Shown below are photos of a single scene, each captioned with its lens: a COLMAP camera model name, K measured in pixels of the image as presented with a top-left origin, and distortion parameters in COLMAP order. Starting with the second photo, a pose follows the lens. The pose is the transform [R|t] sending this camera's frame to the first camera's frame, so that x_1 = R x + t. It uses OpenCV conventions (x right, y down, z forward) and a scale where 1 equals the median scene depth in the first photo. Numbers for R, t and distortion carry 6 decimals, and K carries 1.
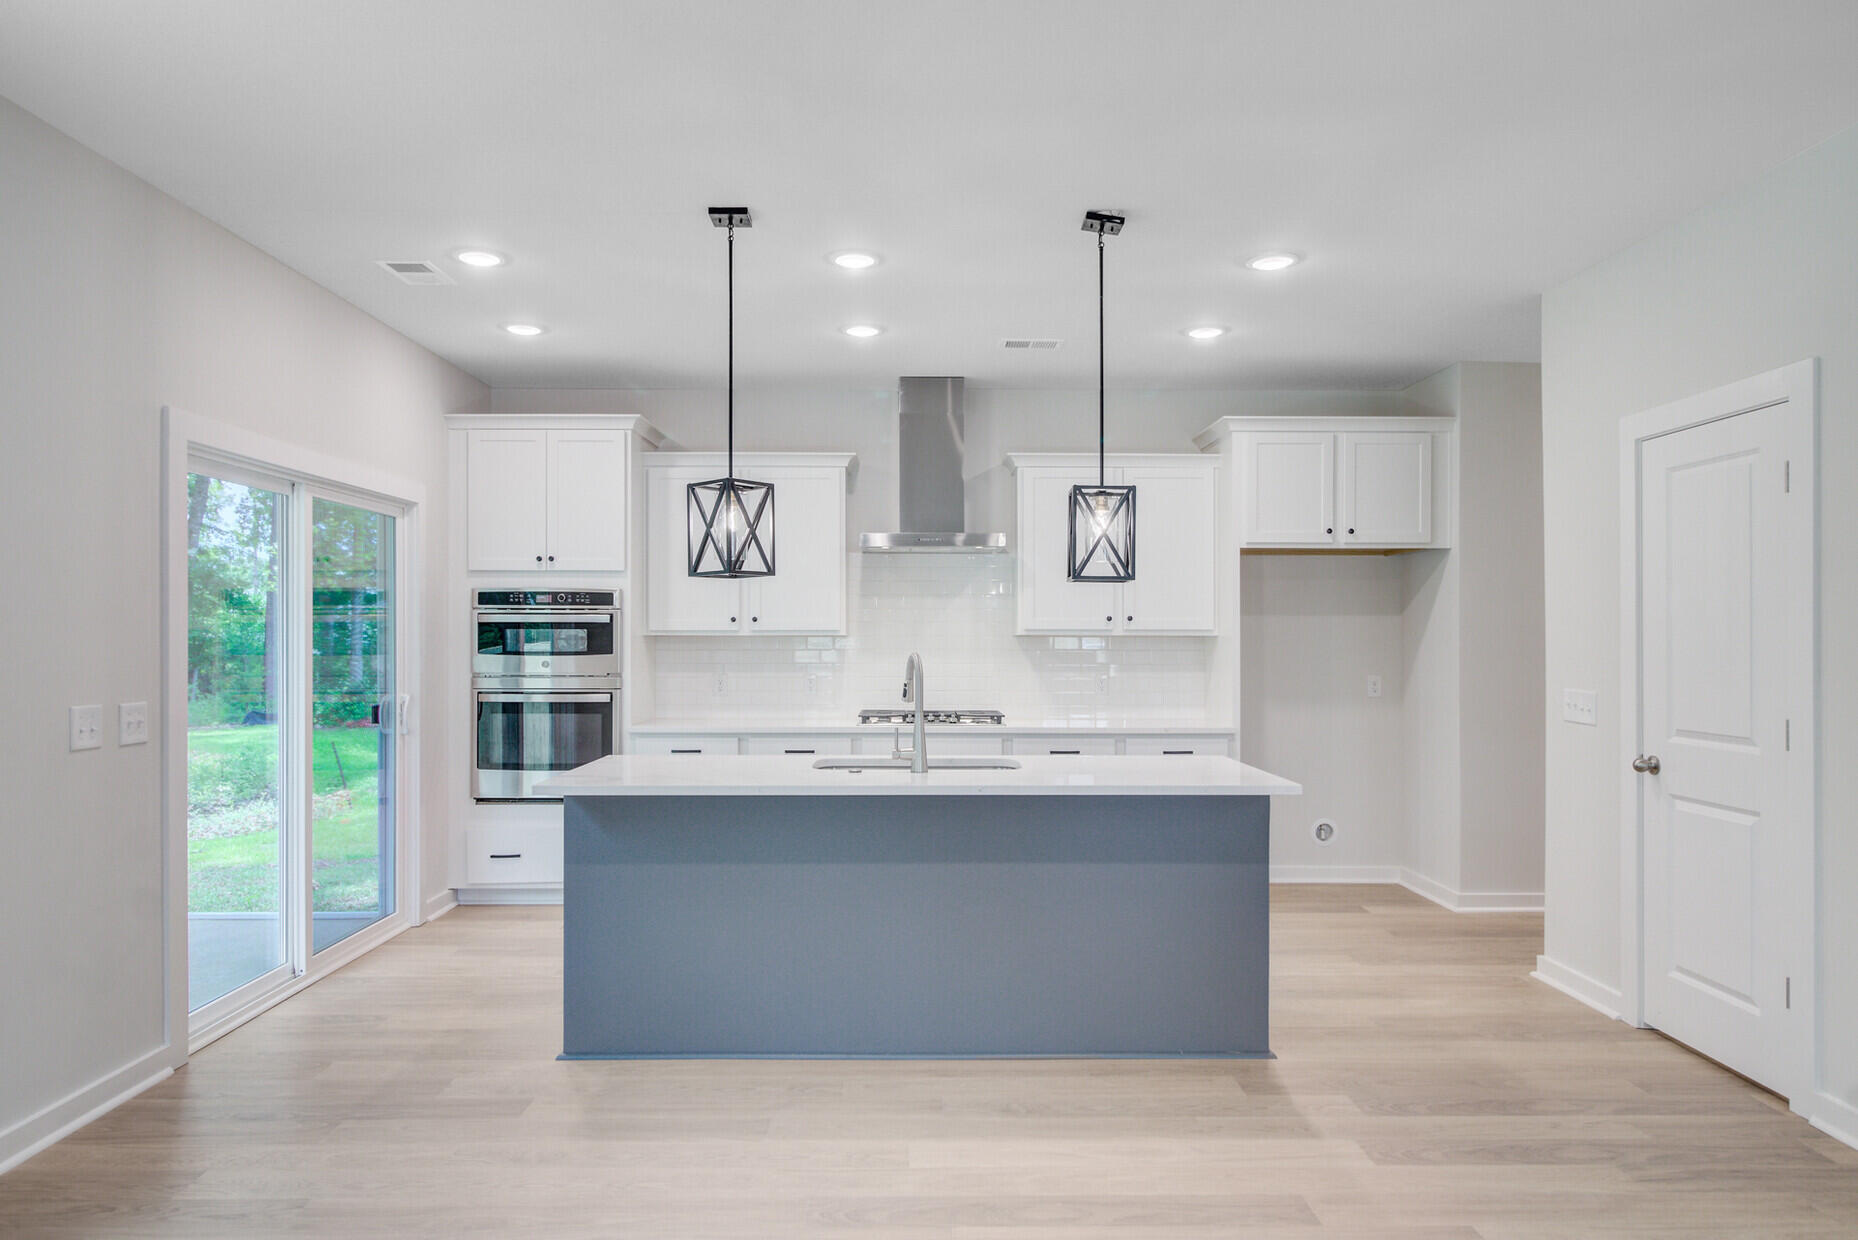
lens RADIAL K [[1183.4, 0, 926.2], [0, 1183.4, 647.3], [0, 0, 1]] dist [-0.000061, -0.000322]
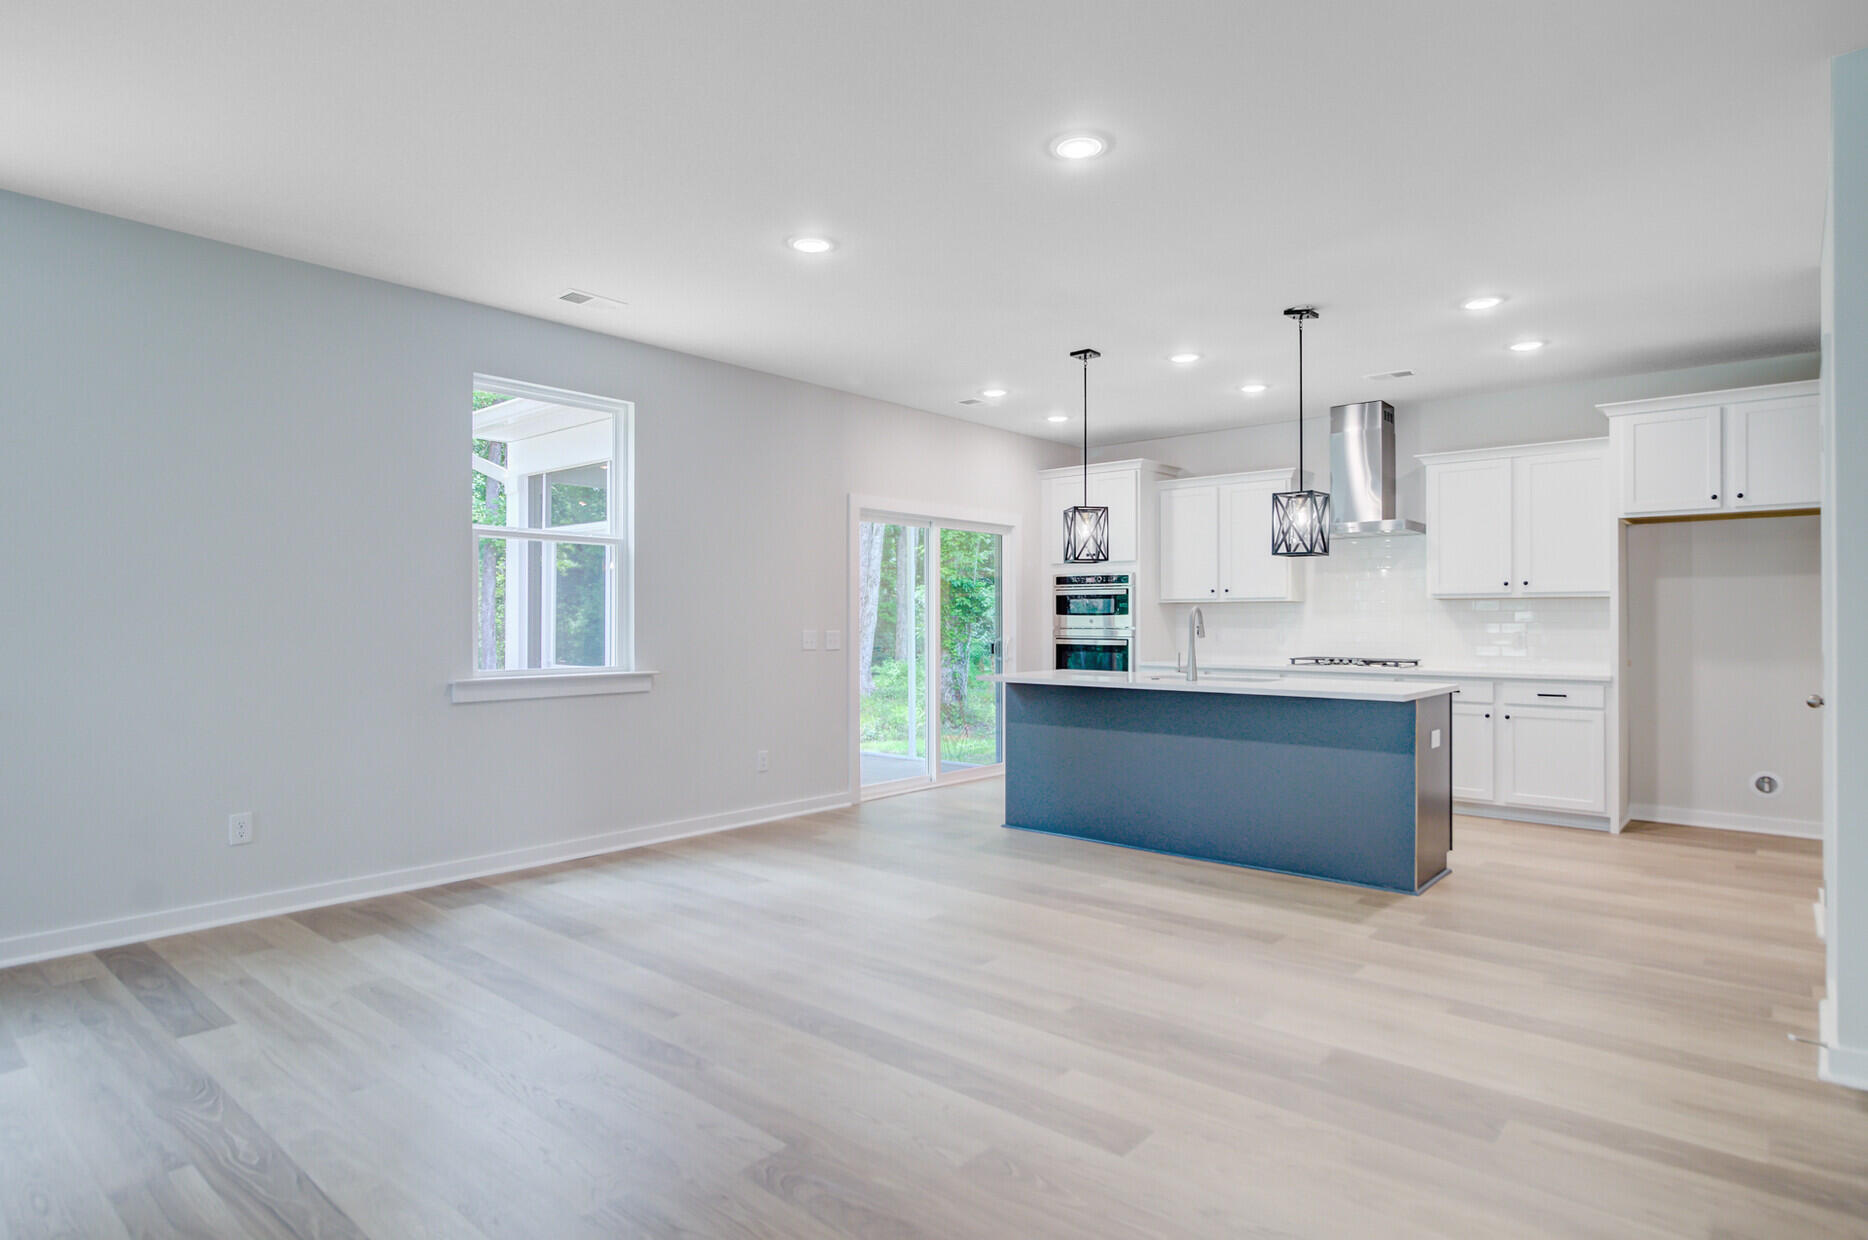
lens RADIAL K [[1020.3, 0, 926.4], [0, 1020.3, 624.6], [0, 0, 1]] dist [-0.000502, -0.000024]
pose [[0.746918, 0.000991, -0.664916, 0.429486], [-0.003698, 0.999990, -0.002663, 0.023768], [0.664906, 0.004448, 0.746913, -0.176850]]
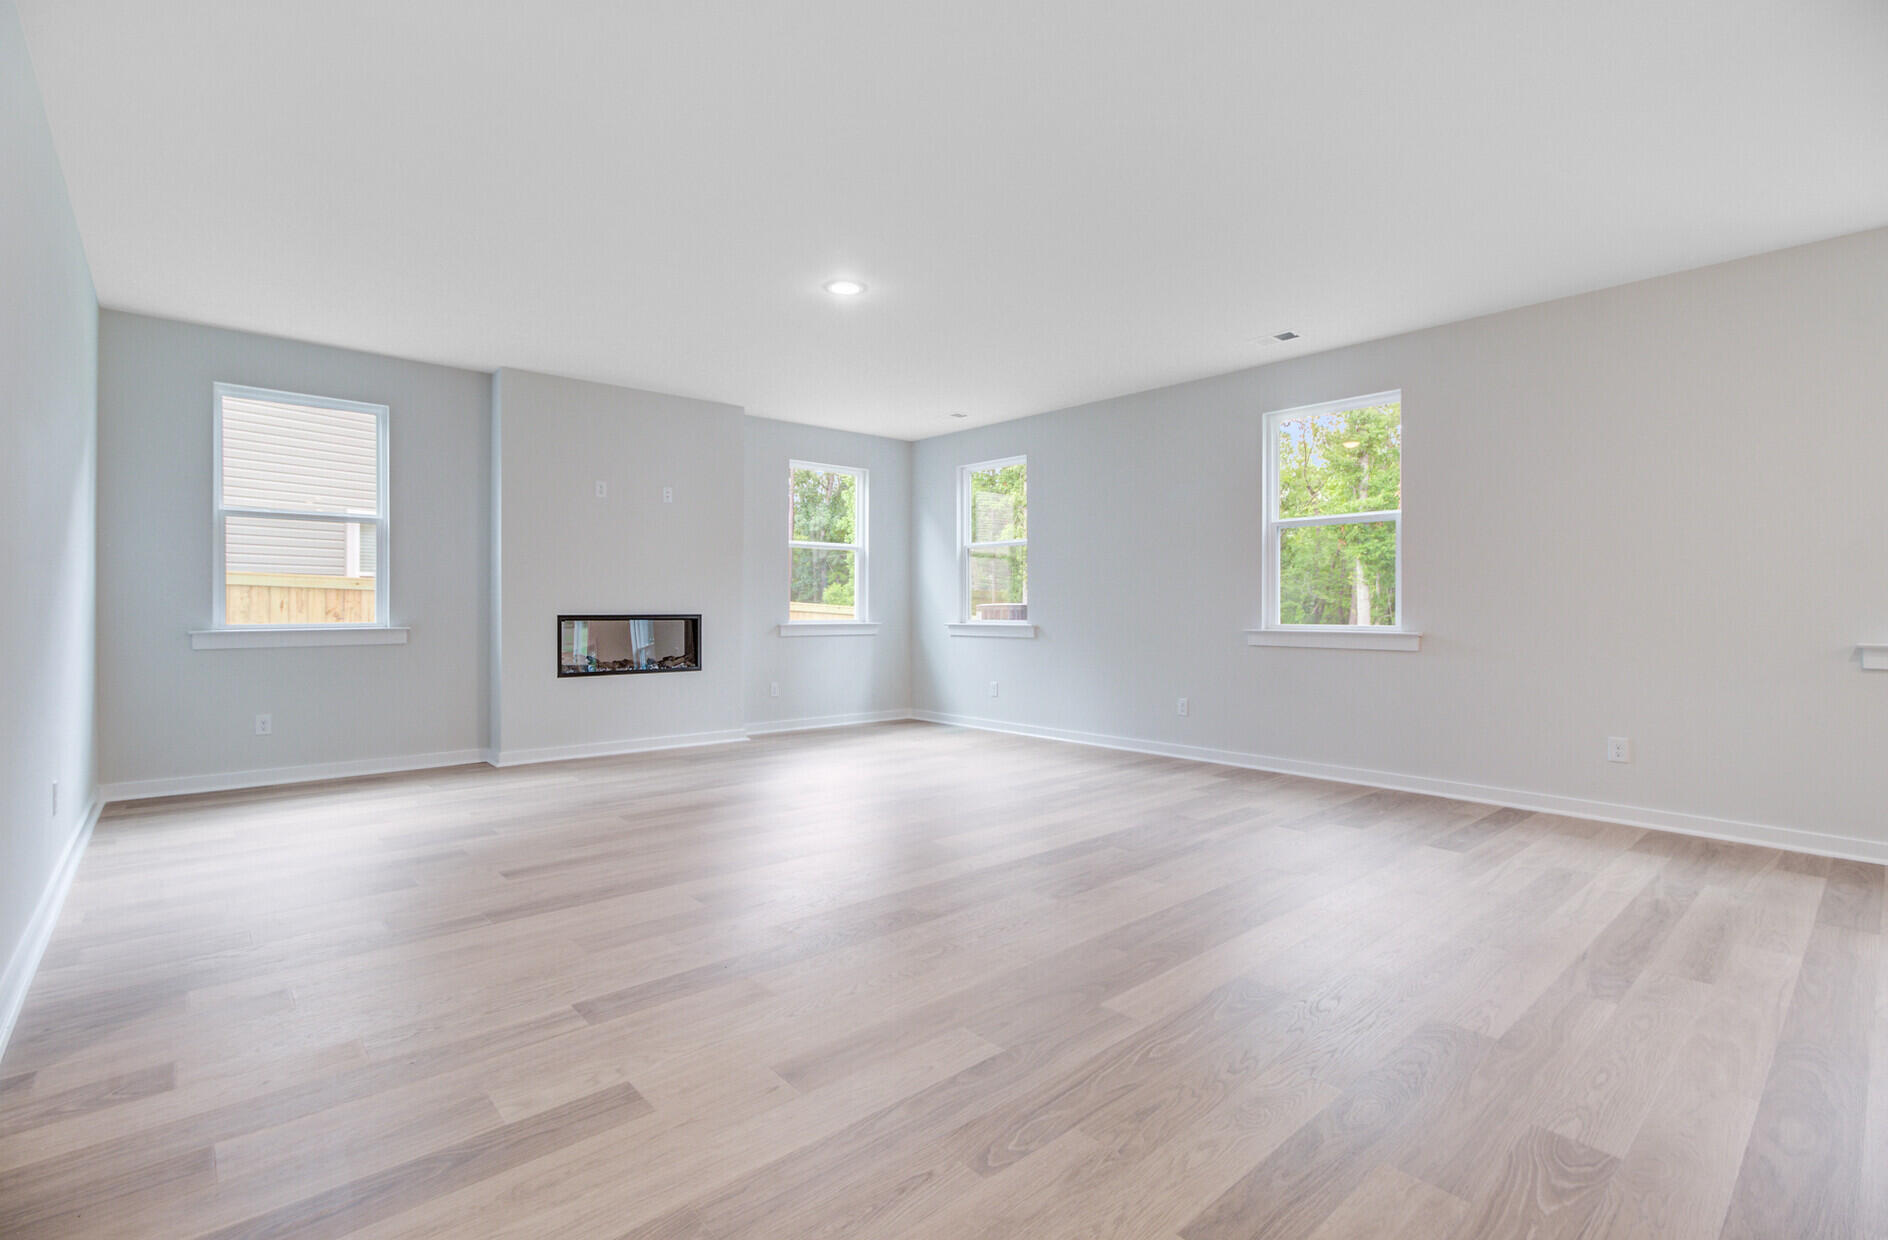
lens RADIAL K [[857.1, 0, 940.1], [0, 857.1, 612.4], [0, 0, 1]] dist [-0.001977, -0.000160]
pose [[-0.758762, -0.000010, -0.651368, 0.547461], [-0.006416, 0.999952, 0.007459, 0.042259], [0.651336, 0.009839, -0.758725, 0.214917]]
